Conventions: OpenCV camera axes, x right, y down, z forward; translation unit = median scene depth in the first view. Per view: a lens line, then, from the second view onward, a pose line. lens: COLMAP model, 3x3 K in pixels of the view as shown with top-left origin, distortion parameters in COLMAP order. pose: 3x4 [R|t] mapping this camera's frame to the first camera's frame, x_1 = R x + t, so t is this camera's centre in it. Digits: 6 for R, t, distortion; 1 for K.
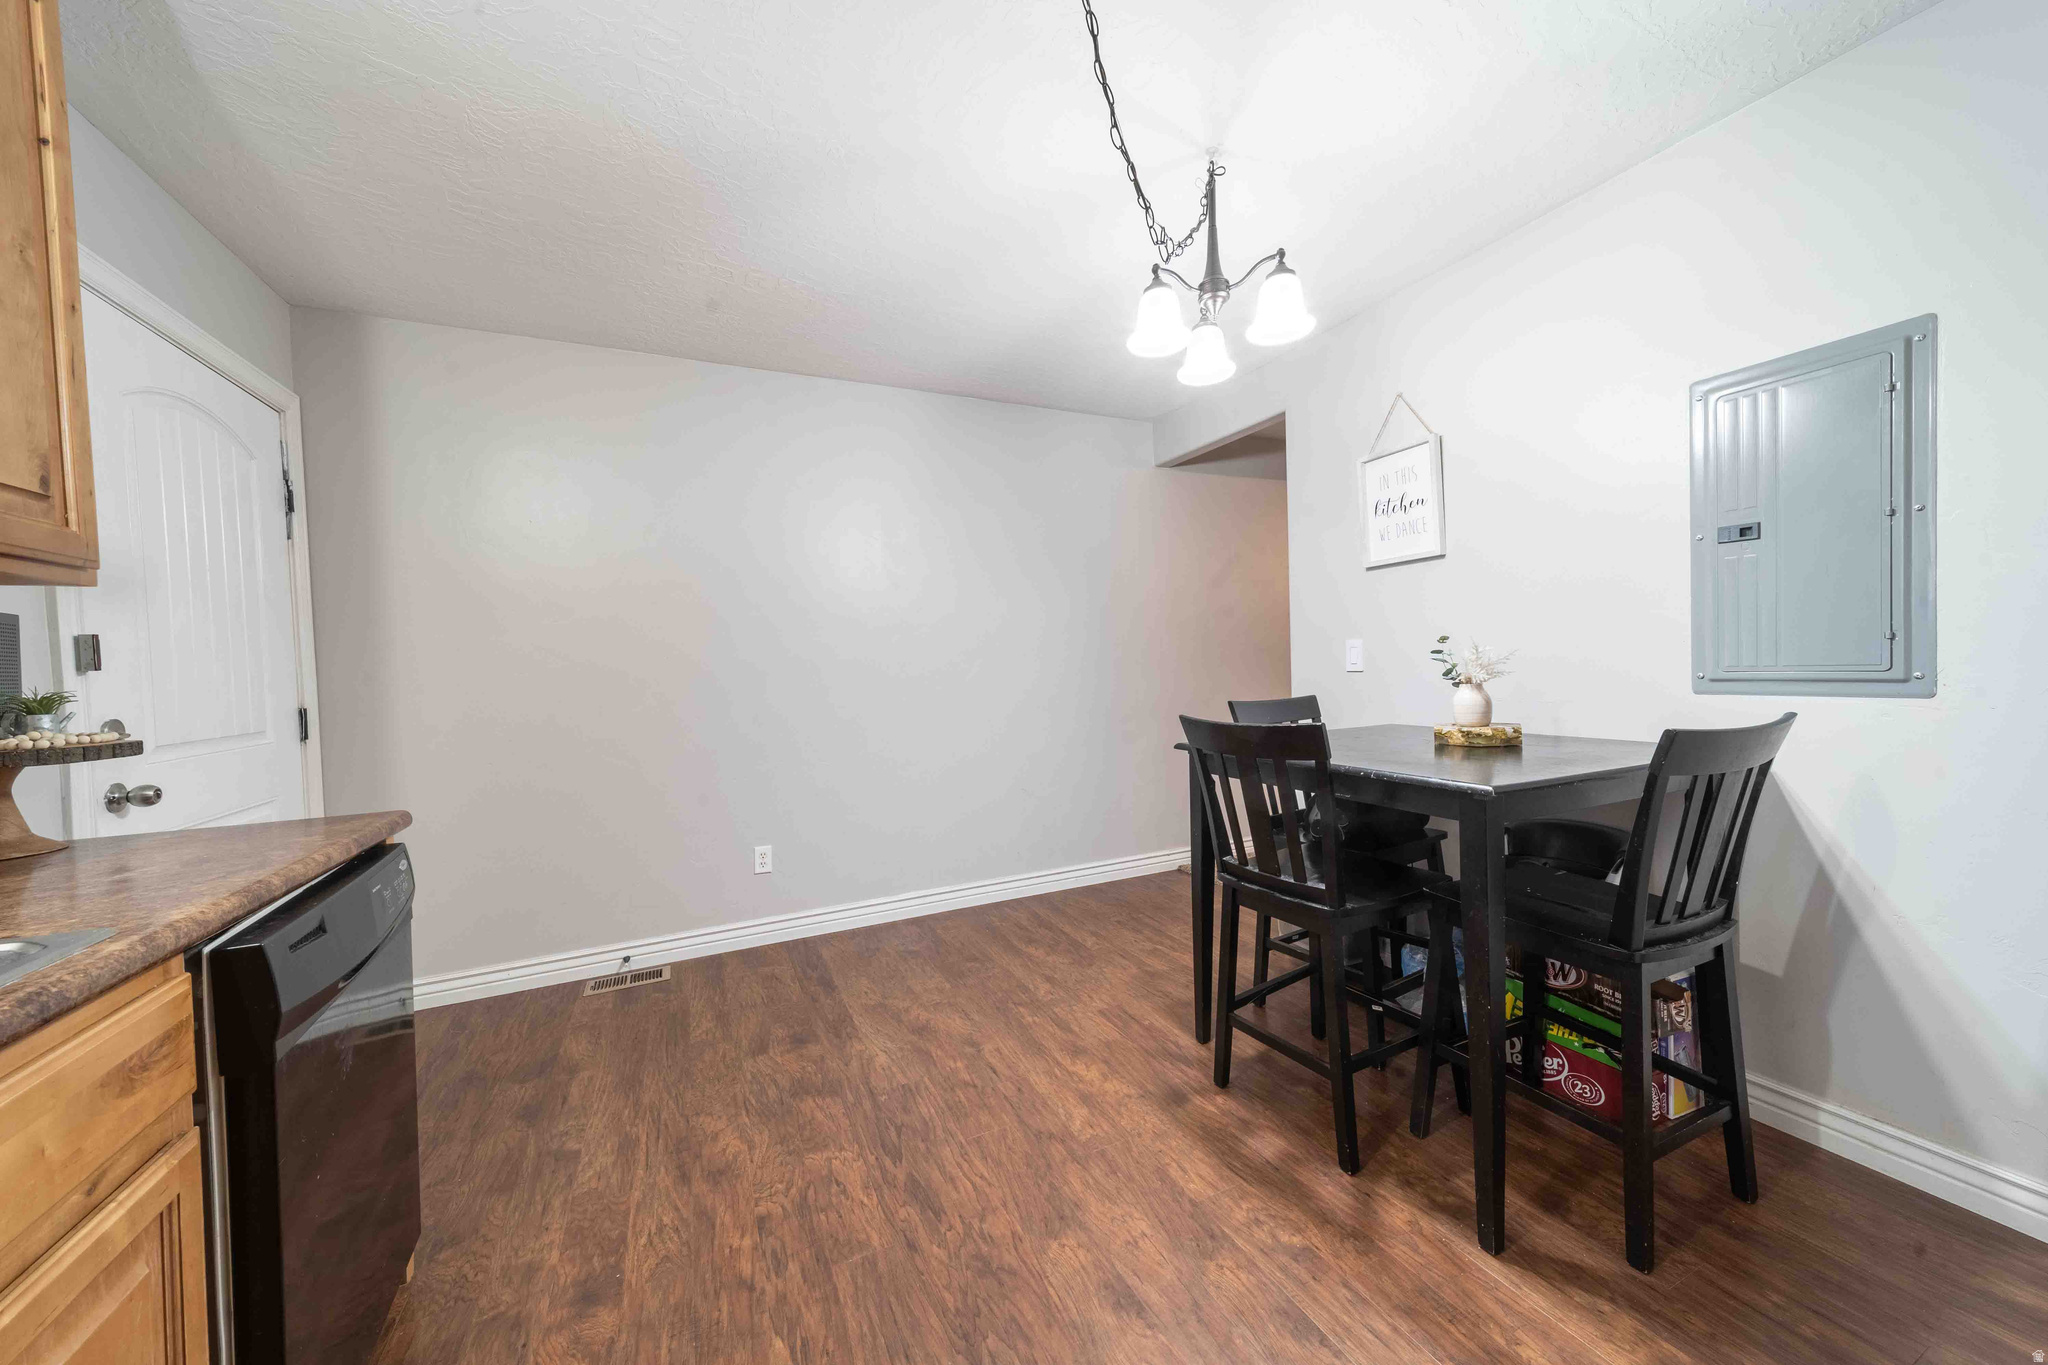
lens RADIAL K [[716.8, 0, 1020.4], [0, 716.8, 683.8], [0, 0, 1]] dist [0.003671, 0.000184]
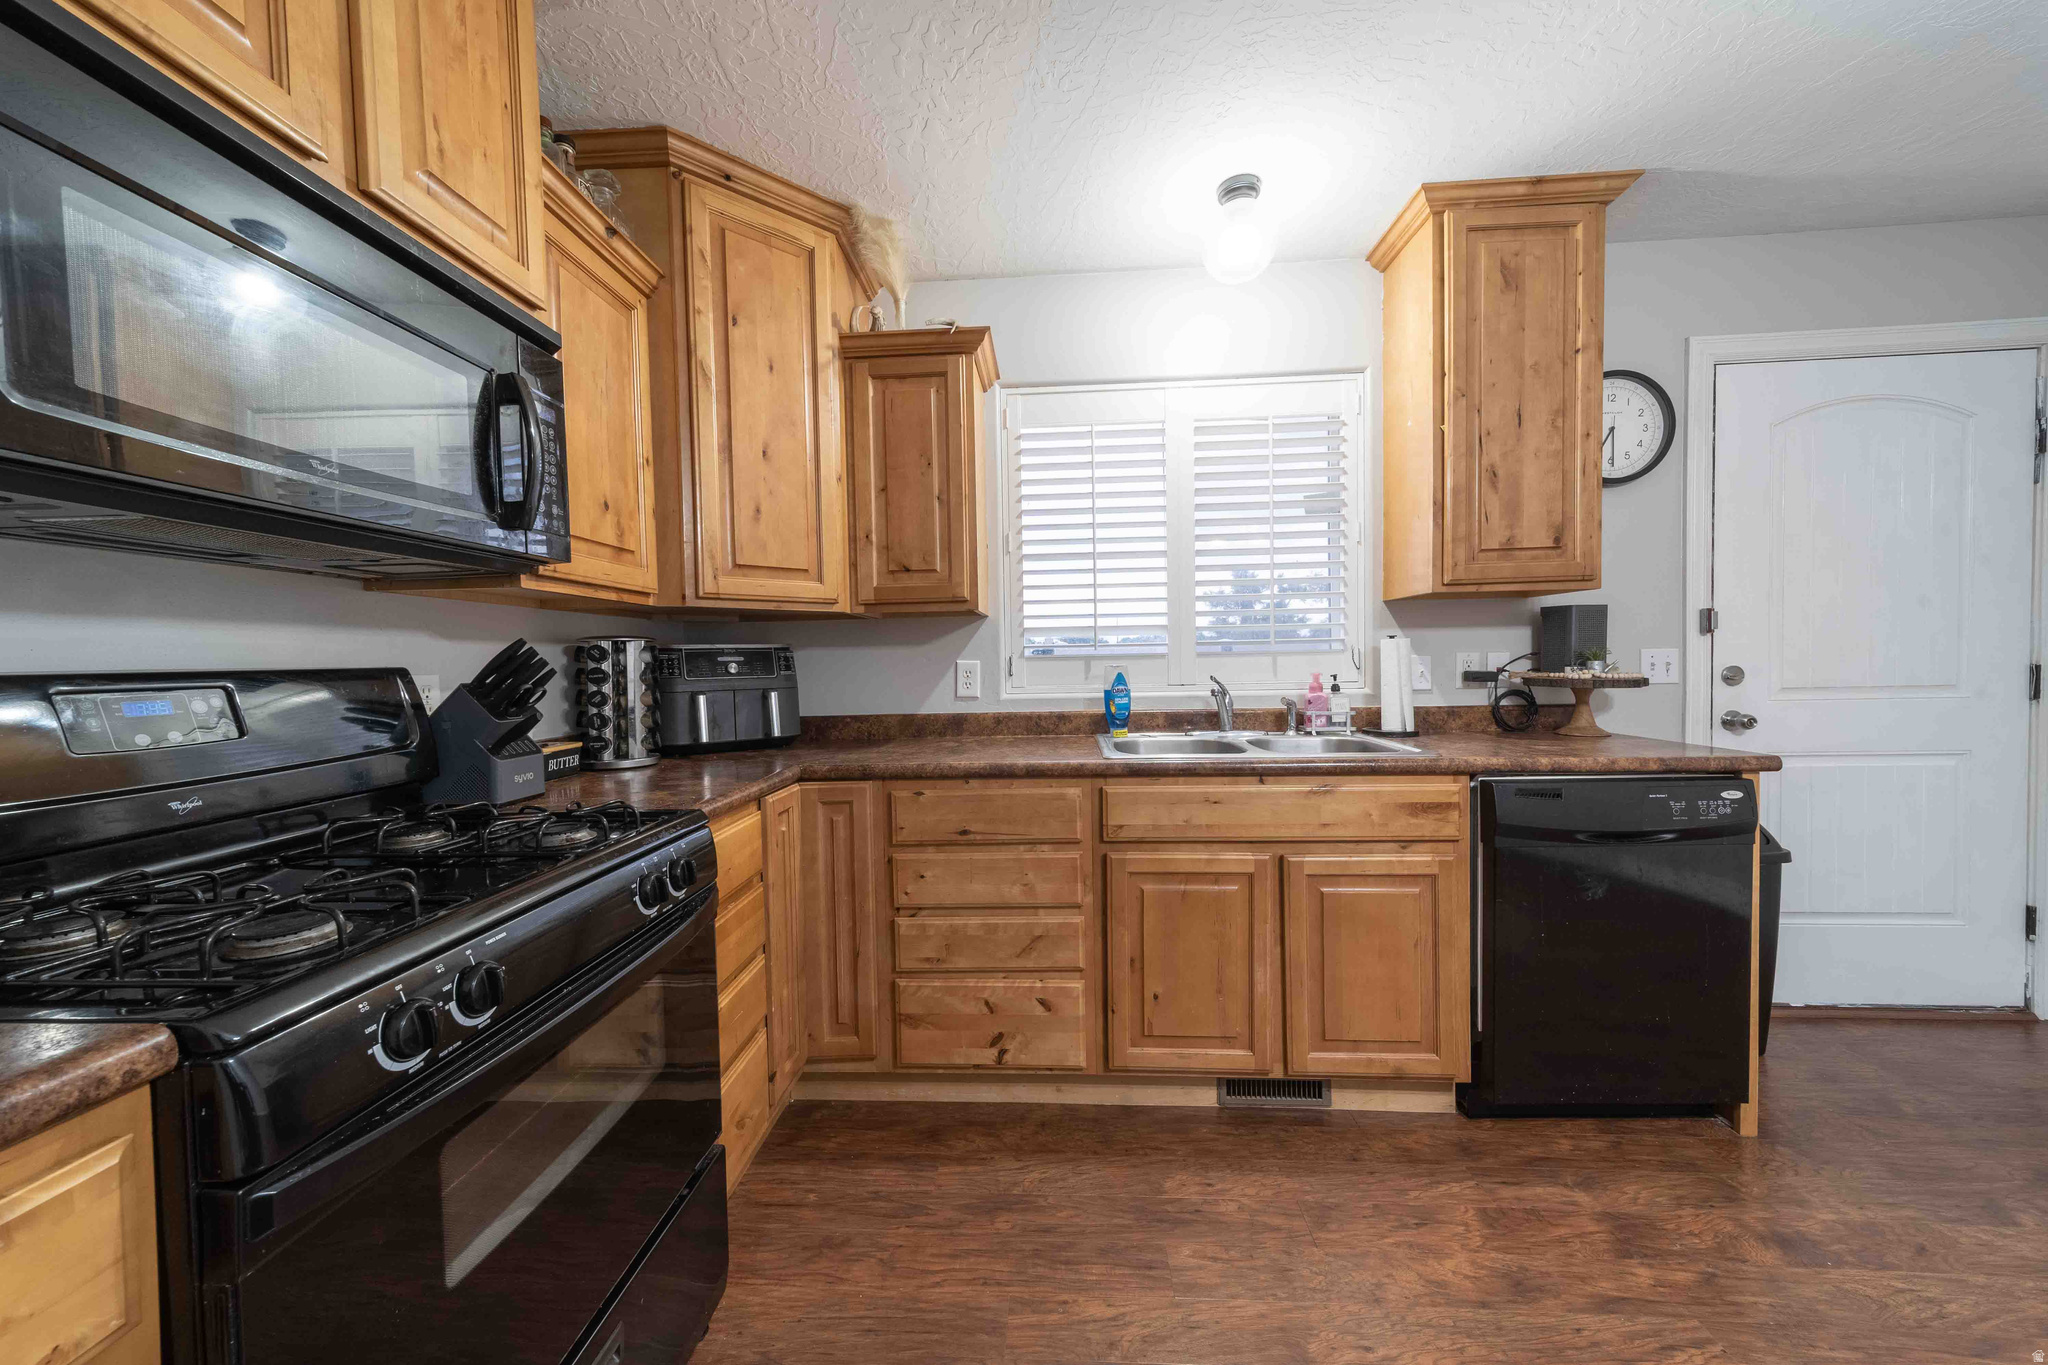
lens RADIAL K [[716.8, 0, 1020.9], [0, 716.8, 679.0], [0, 0, 1]] dist [0.003671, 0.000184]
pose [[-0.468821, 0.064995, -0.880899, 0.846337], [0.011240, 0.997647, 0.067627, -0.045811], [0.883222, 0.021803, -0.468448, 0.531823]]
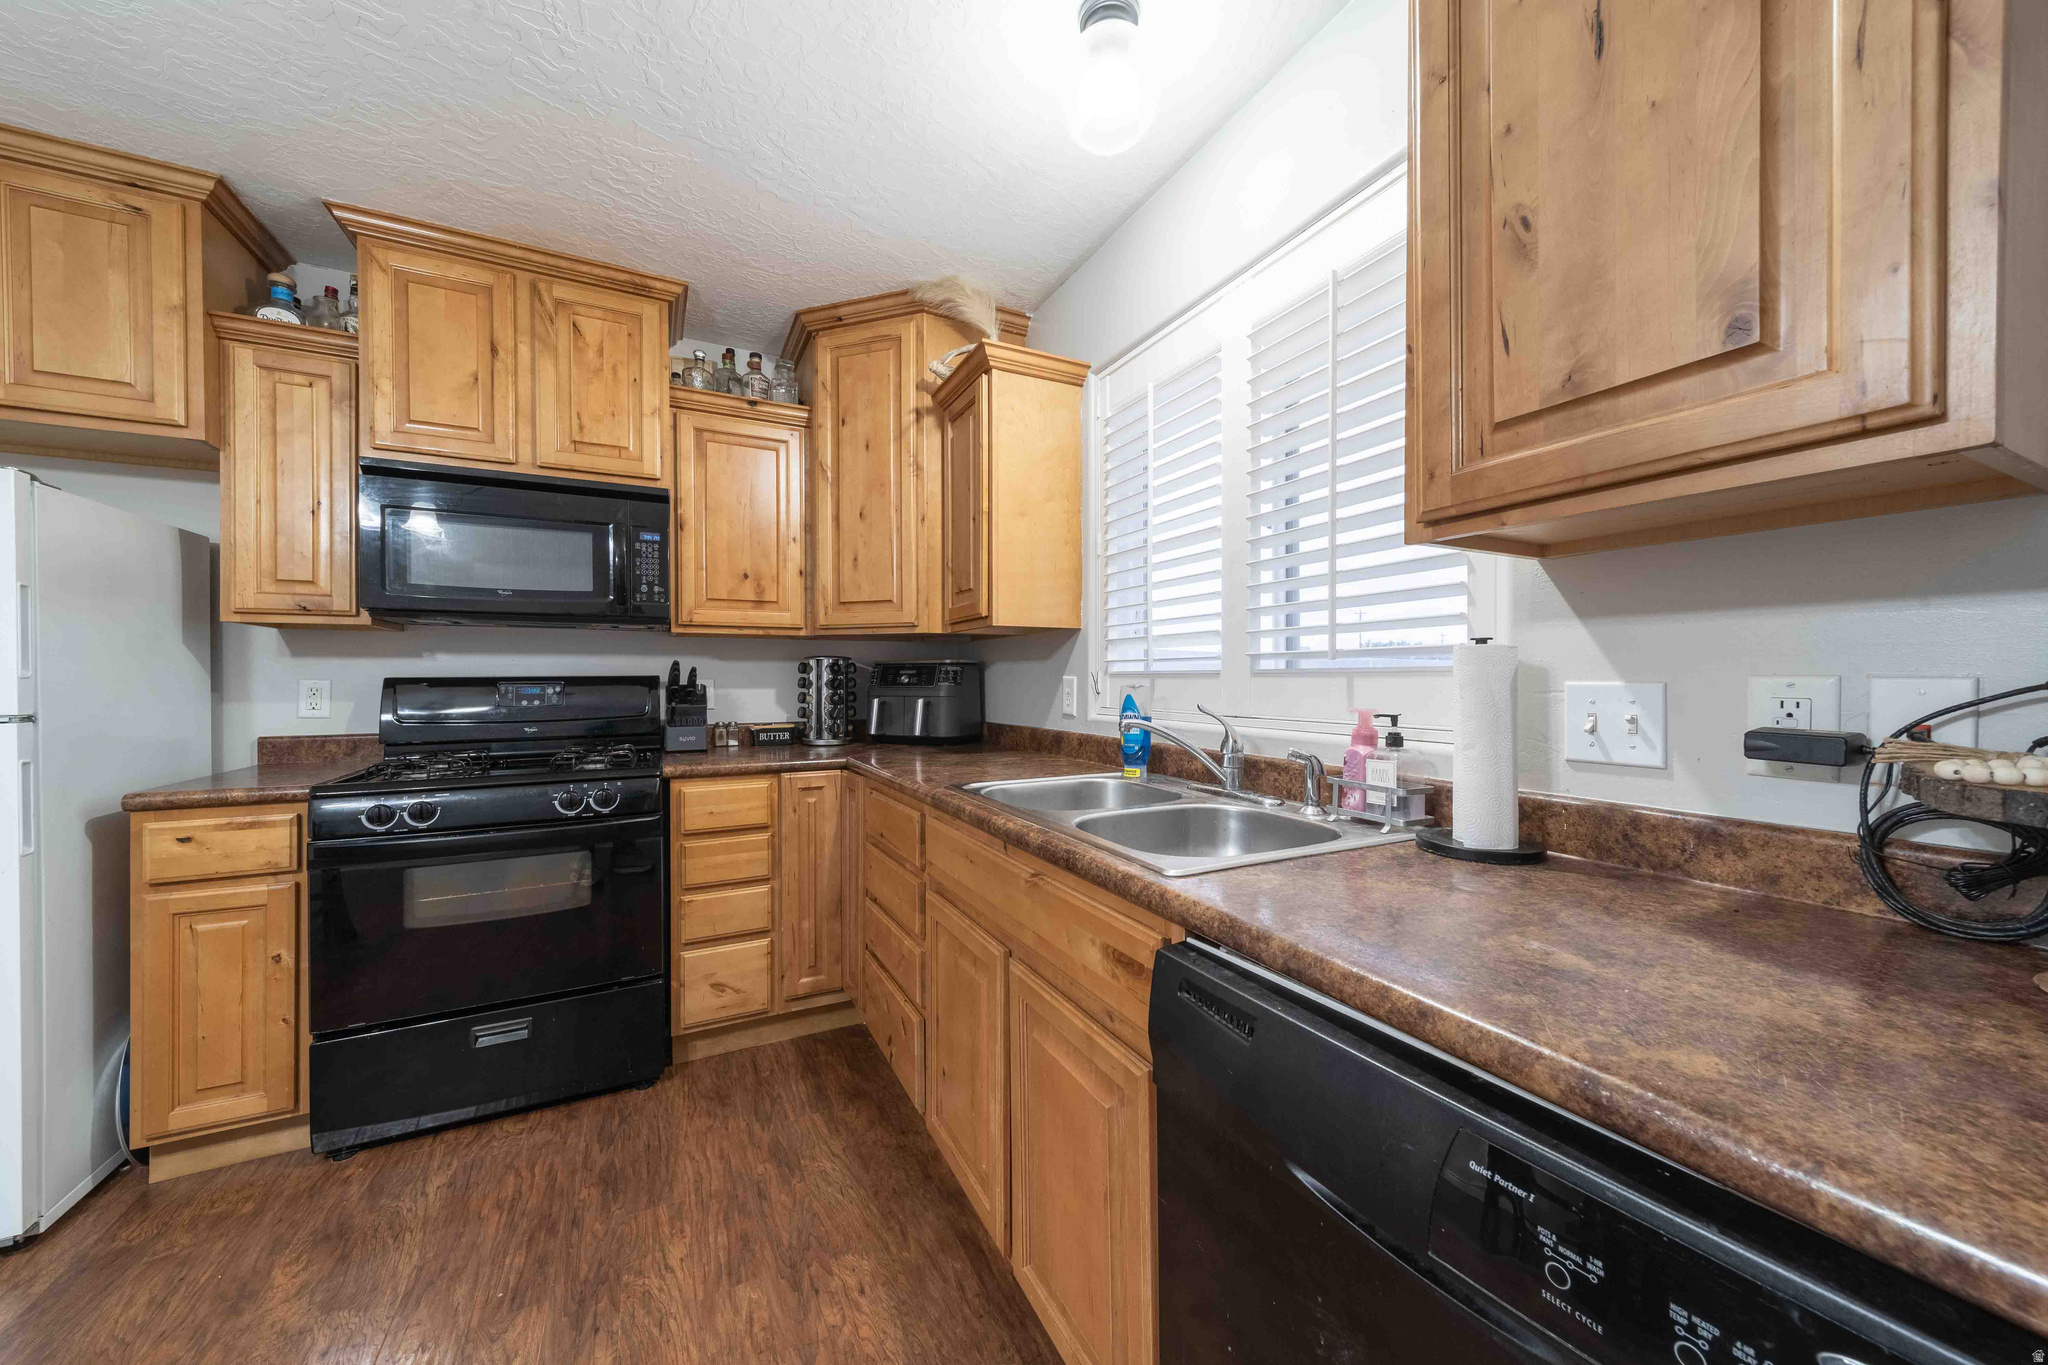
lens RADIAL K [[716.8, 0, 1022.7], [0, 716.8, 680.7], [0, 0, 1]] dist [0.003671, 0.000184]
pose [[-0.998707, 0.036029, -0.035870, -0.661058], [0.034869, 0.998865, 0.032458, -0.017523], [0.036998, 0.031165, -0.998829, 1.352618]]
